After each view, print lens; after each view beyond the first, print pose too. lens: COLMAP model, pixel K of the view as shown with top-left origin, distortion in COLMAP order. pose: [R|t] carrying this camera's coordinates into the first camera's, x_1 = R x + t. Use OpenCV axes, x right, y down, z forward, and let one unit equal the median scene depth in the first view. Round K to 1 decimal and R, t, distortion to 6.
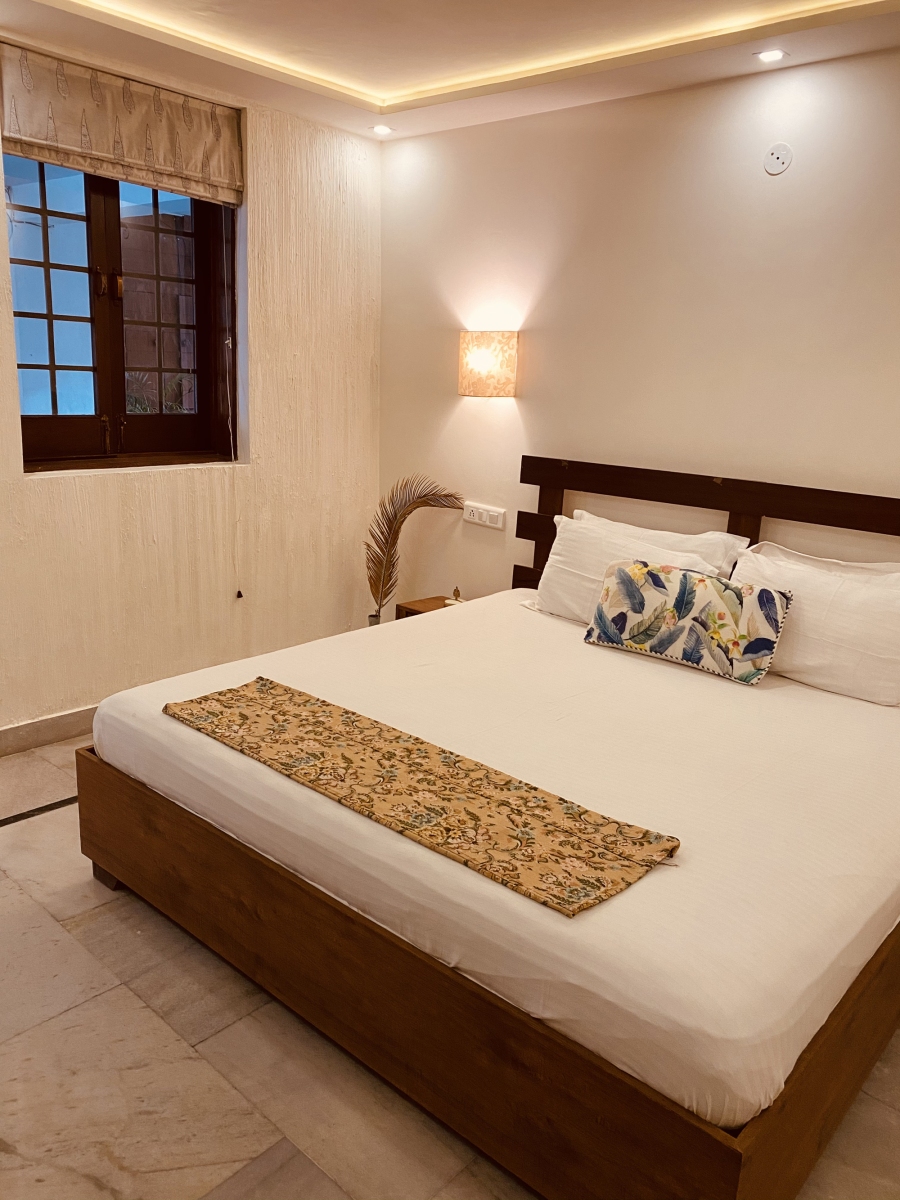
lens RADIAL K [[912.4, 0, 450.0], [0, 912.4, 600.0], [0, 0, 1]] dist [0.043509, -0.049600]
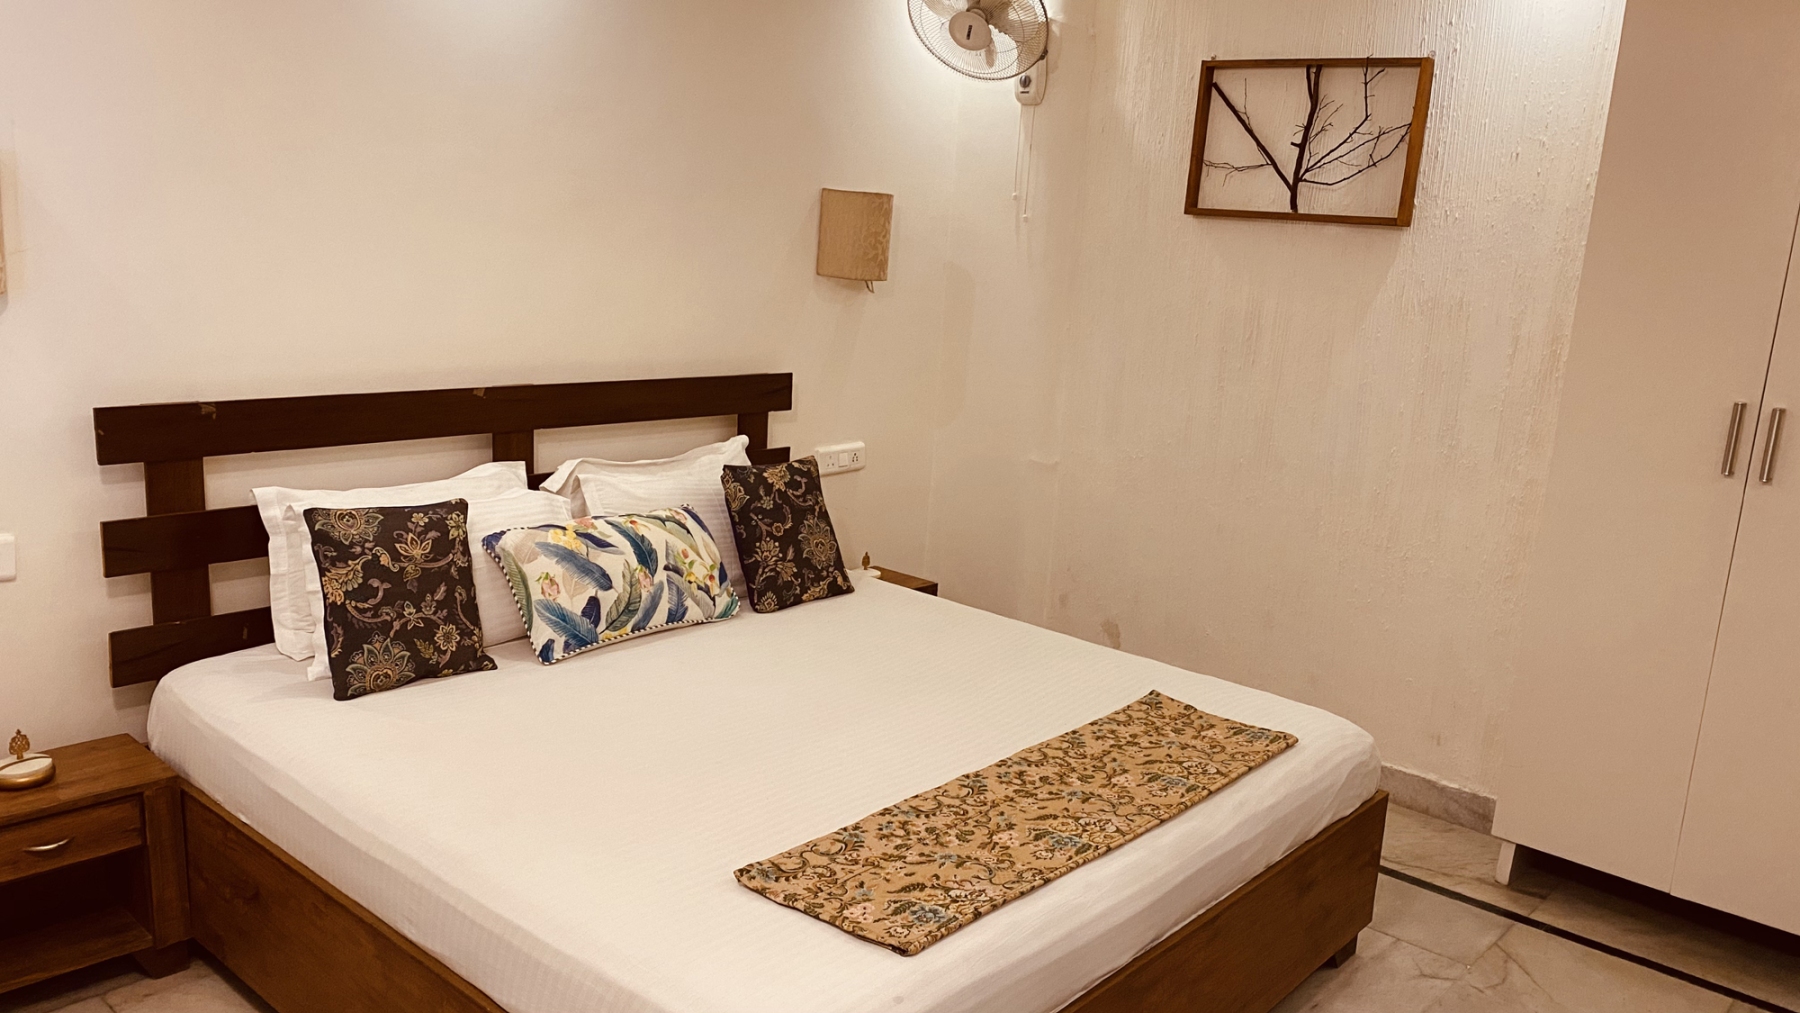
lens RADIAL K [[1358.4, 0, 908.4], [0, 1358.4, 503.3], [0, 0, 1]] dist [0.065174, -0.096736]
pose [[-0.015952, -0.239562, 0.970750, -0.854474], [0.194523, 0.951579, 0.238028, -0.270236], [-0.980768, 0.192630, 0.031421, 0.768134]]
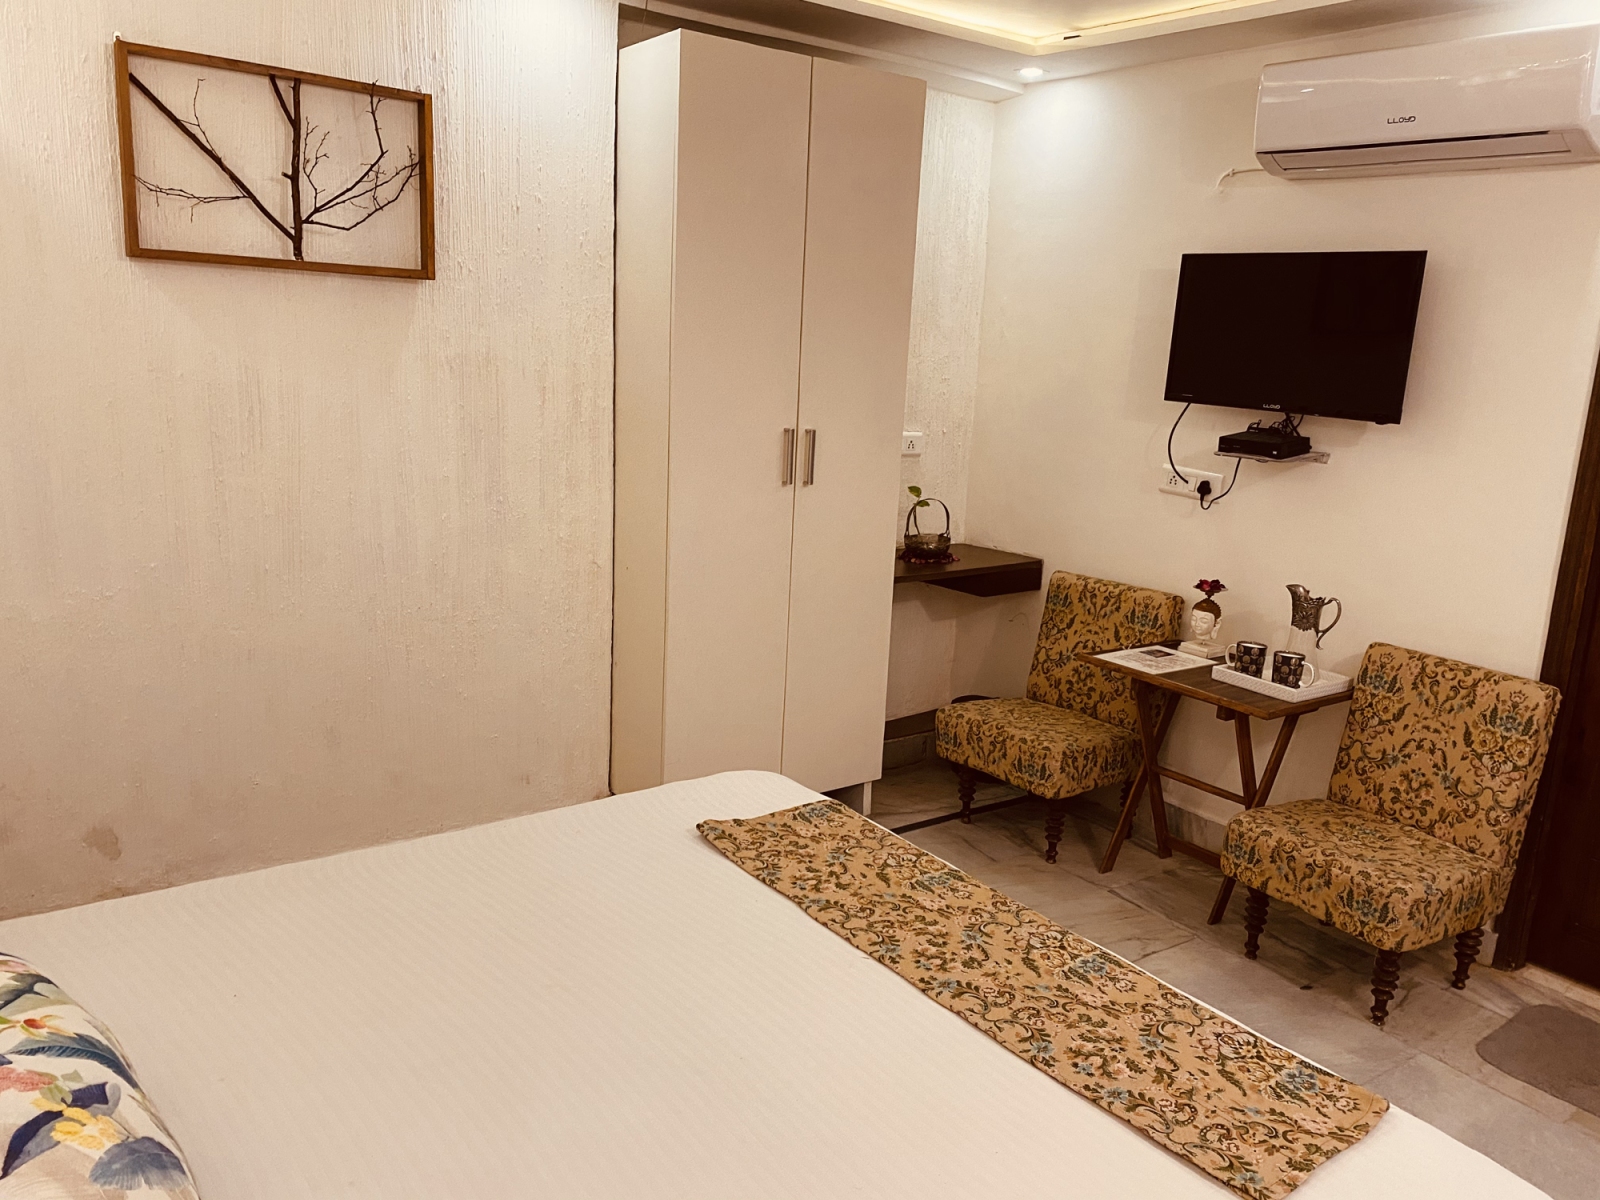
lens RADIAL K [[1216.6, 0, 806.5], [0, 1216.6, 591.5], [0, 0, 1]] dist [0.043509, -0.049600]
pose [[-0.972660, -0.133946, 0.189713, -0.062975], [-0.032351, 0.887091, 0.460460, -0.388812], [-0.229970, 0.441734, -0.867171, 1.304155]]
